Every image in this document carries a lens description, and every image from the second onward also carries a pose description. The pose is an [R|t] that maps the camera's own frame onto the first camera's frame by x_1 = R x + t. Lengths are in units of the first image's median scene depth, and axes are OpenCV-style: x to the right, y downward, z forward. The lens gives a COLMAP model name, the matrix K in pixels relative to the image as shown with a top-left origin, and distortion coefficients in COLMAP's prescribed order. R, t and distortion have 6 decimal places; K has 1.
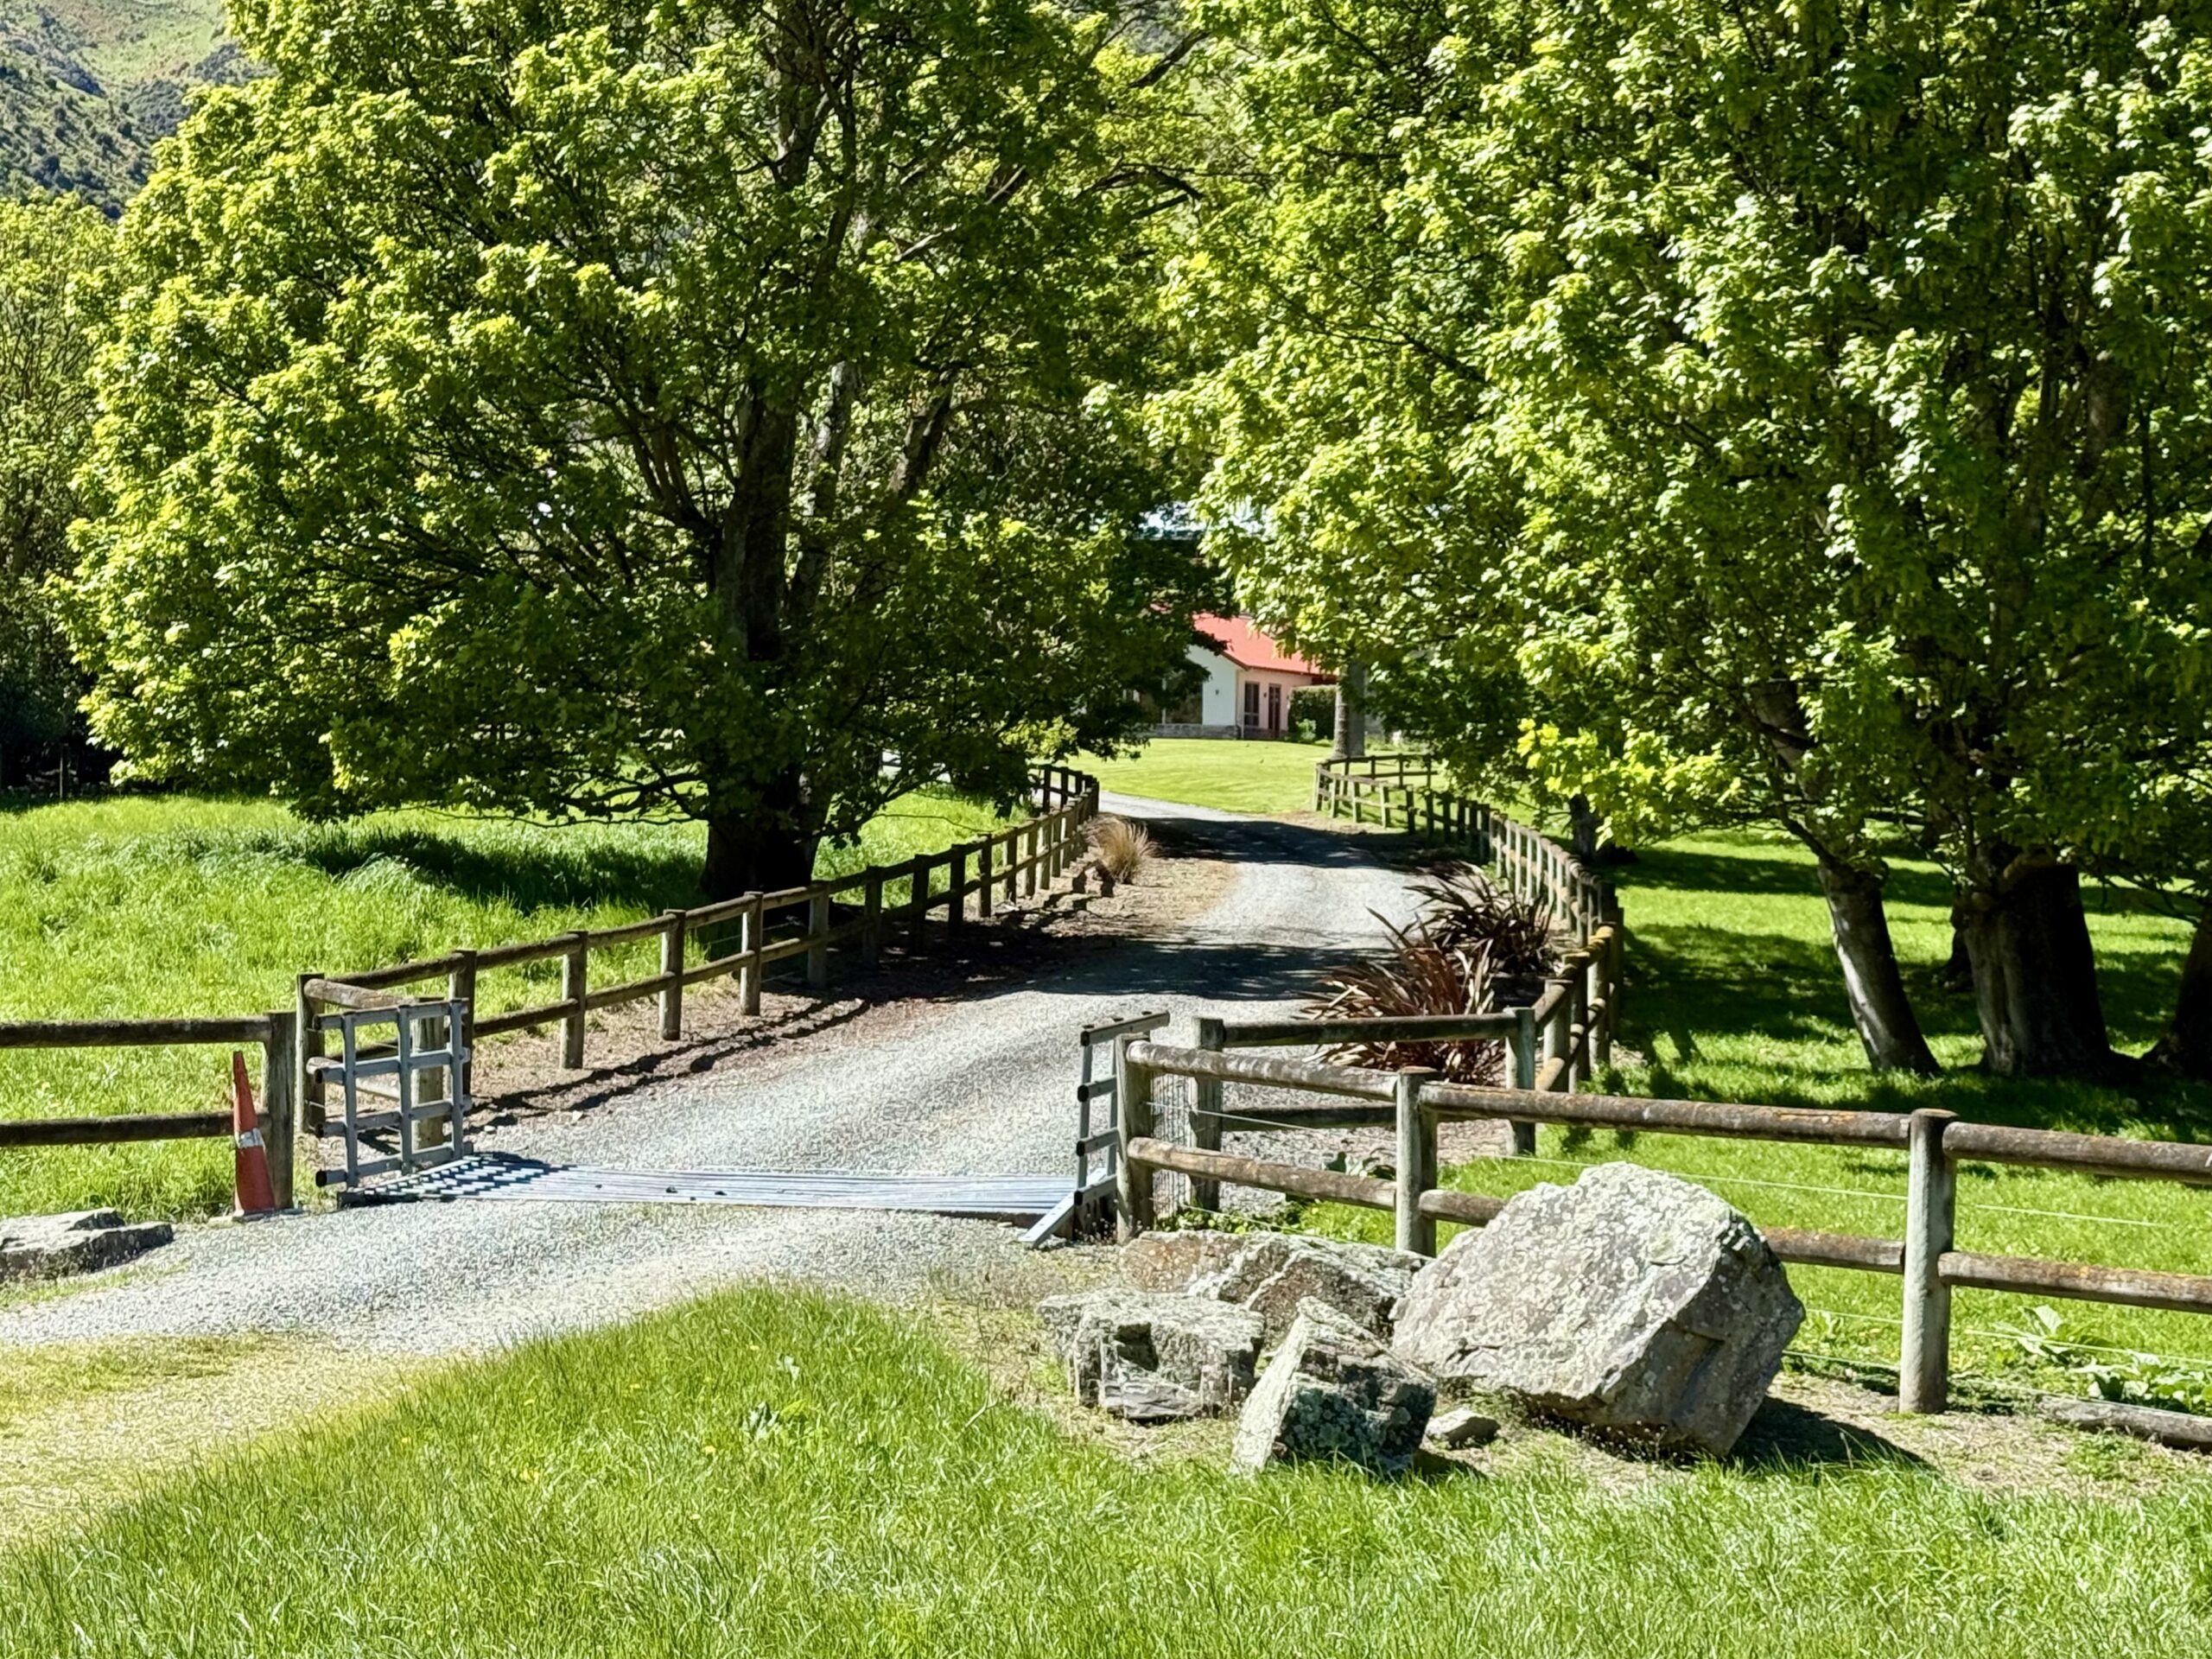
lens RADIAL K [[4060.7, 0, 1106.2], [0, 4060.7, 829.1], [0, 0, 1]] dist [0.019075, 0.000000]
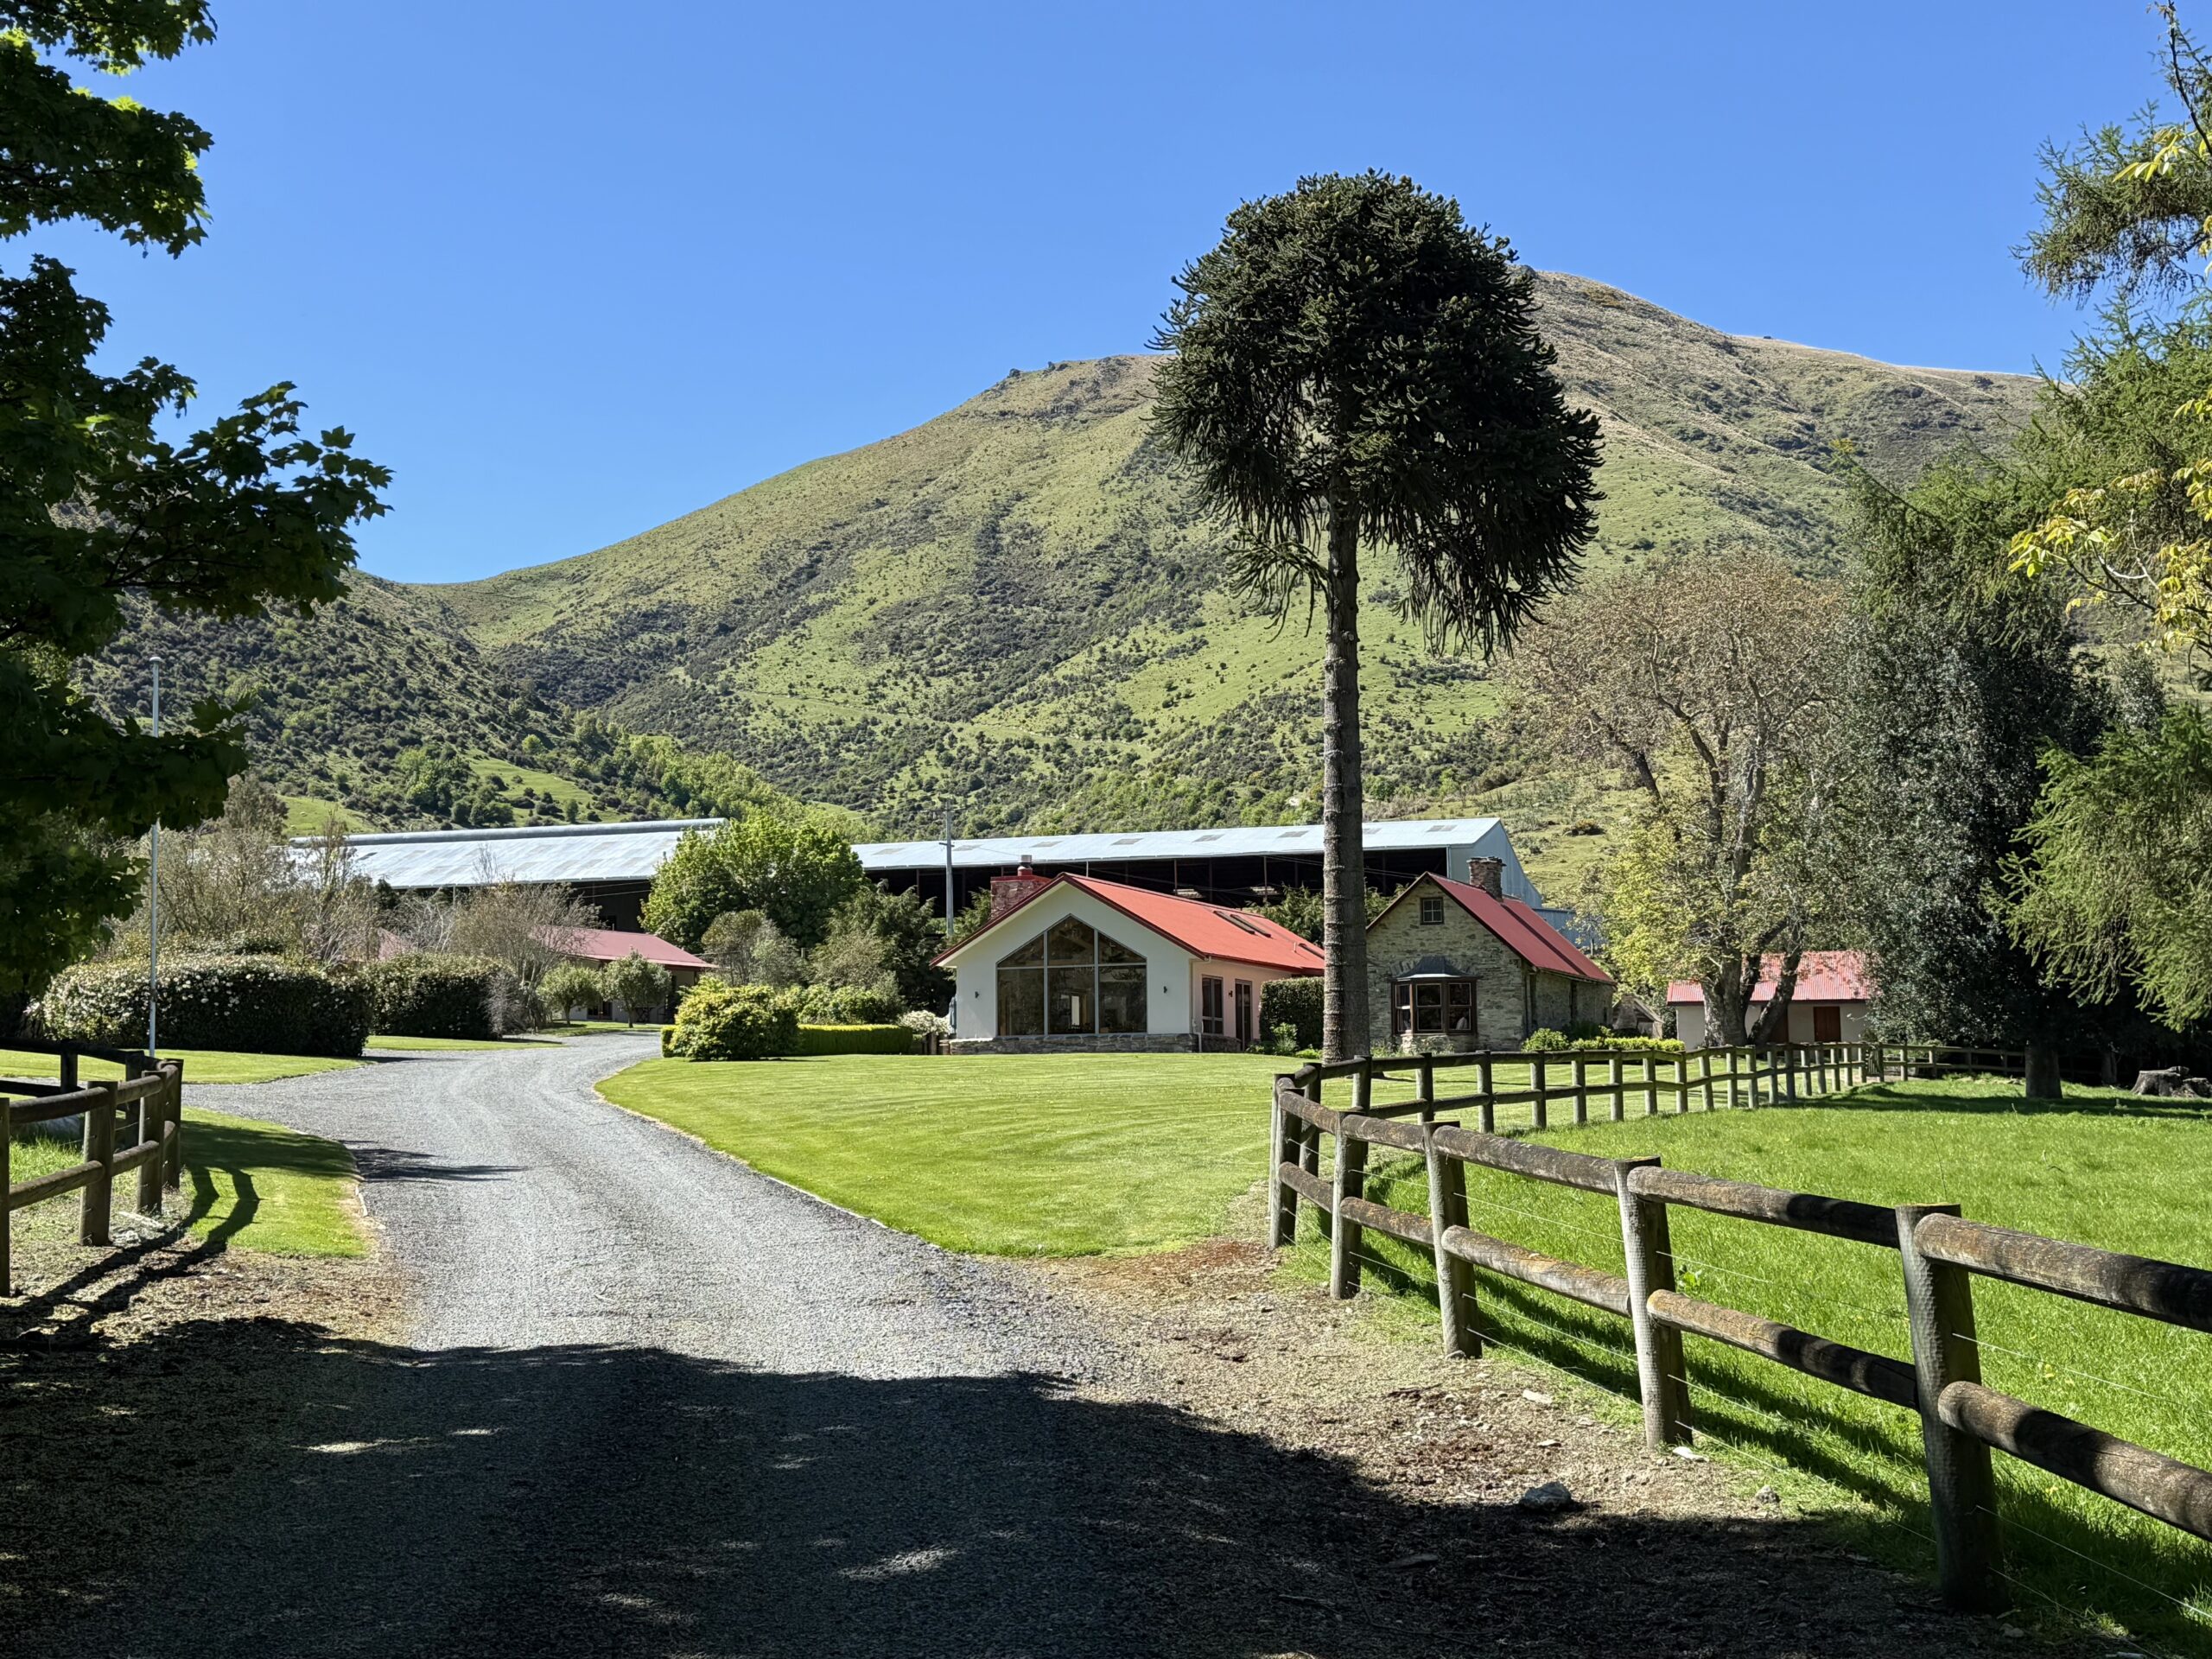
lens RADIAL K [[2705.6, 0, 1104.8], [0, 2705.6, 829.6], [0, 0, 1]] dist [0.015767, 0.000000]
pose [[0.999337, -0.030144, -0.020406, 0.026688], [0.027702, 0.993449, -0.110865, -0.007646], [0.023614, 0.110227, 0.993626, 0.484575]]
